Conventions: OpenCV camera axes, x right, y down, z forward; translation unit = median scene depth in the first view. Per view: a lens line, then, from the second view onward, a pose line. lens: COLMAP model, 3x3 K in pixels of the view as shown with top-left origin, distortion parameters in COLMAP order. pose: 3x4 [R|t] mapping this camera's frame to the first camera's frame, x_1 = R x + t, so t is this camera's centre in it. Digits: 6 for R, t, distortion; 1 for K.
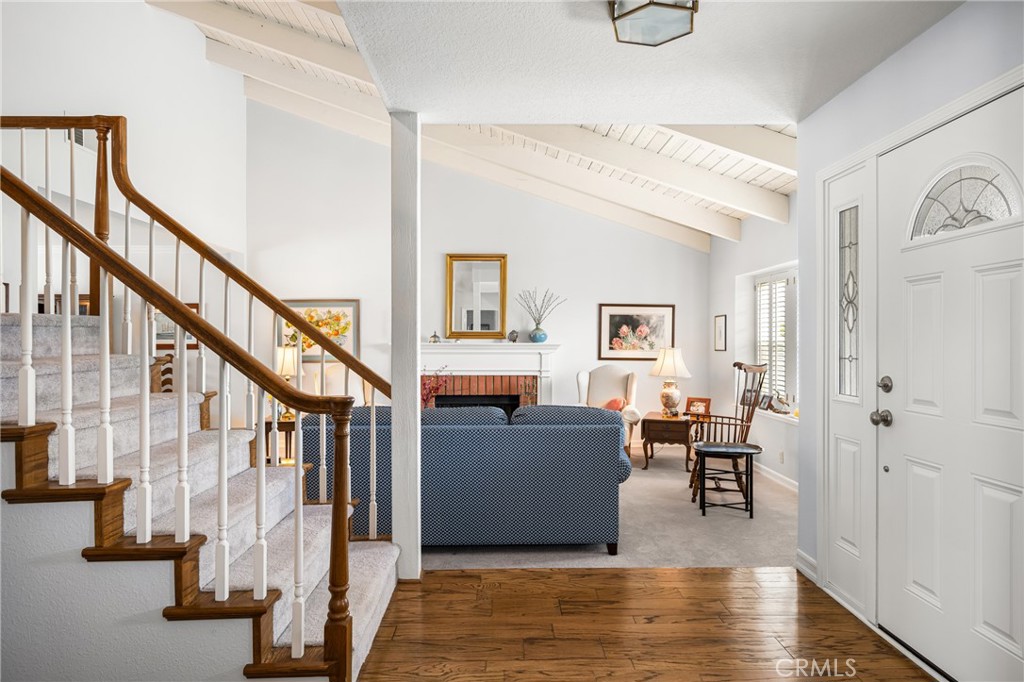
lens RADIAL K [[627.4, 0, 511.2], [0, 627.4, 342.3], [0, 0, 1]] dist [-0.006227, -0.000417]
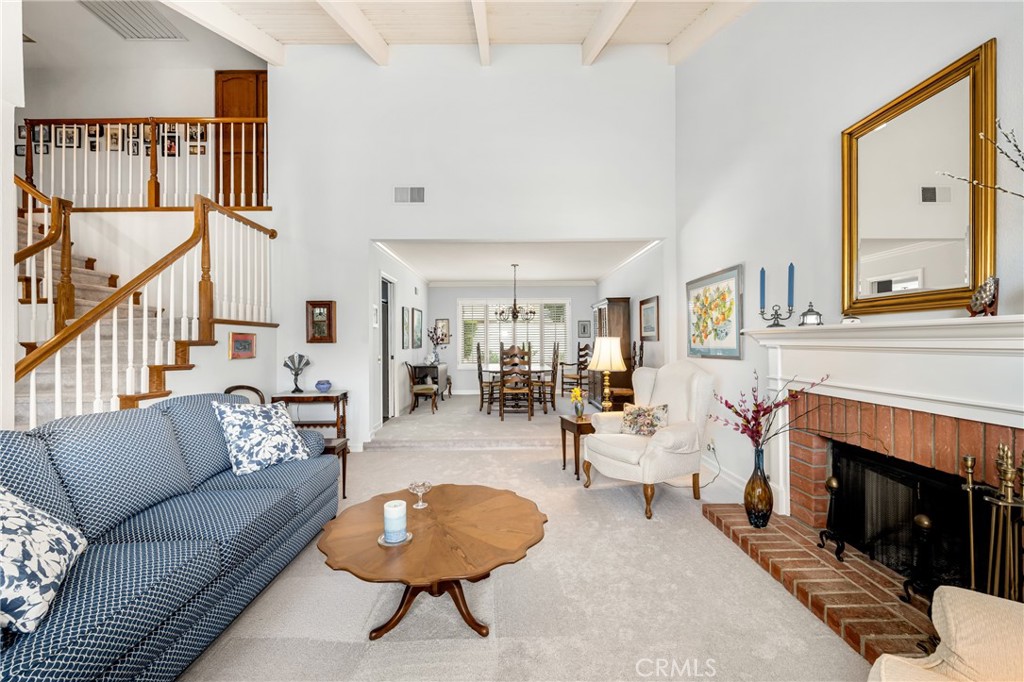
lens RADIAL K [[438.7, 0, 507.0], [0, 438.7, 341.4], [0, 0, 1]] dist [0.003653, -0.000380]
pose [[-0.006403, -0.001081, -0.999979, 0.218483], [0.004060, 0.999991, -0.001107, 0.012000], [0.999971, -0.004067, -0.006399, 0.759130]]
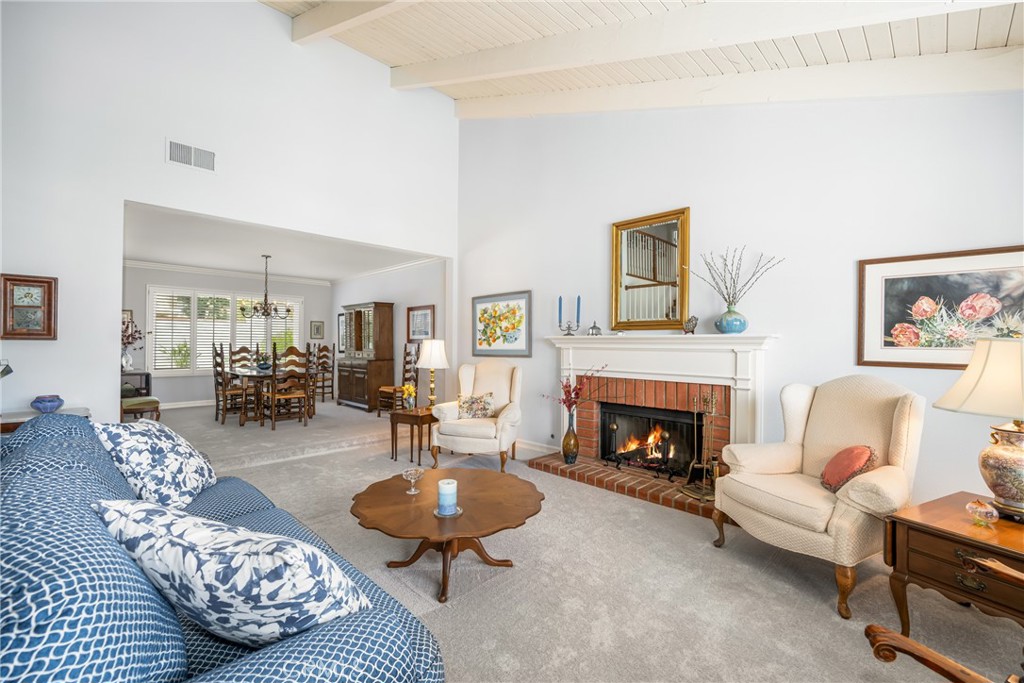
lens RADIAL K [[438.7, 0, 508.9], [0, 438.7, 340.8], [0, 0, 1]] dist [0.003653, -0.000380]
pose [[0.693118, -0.001345, -0.720823, 0.205336], [-0.008319, 0.999917, -0.009866, 0.013588], [0.720776, 0.012835, 0.693049, 0.526291]]
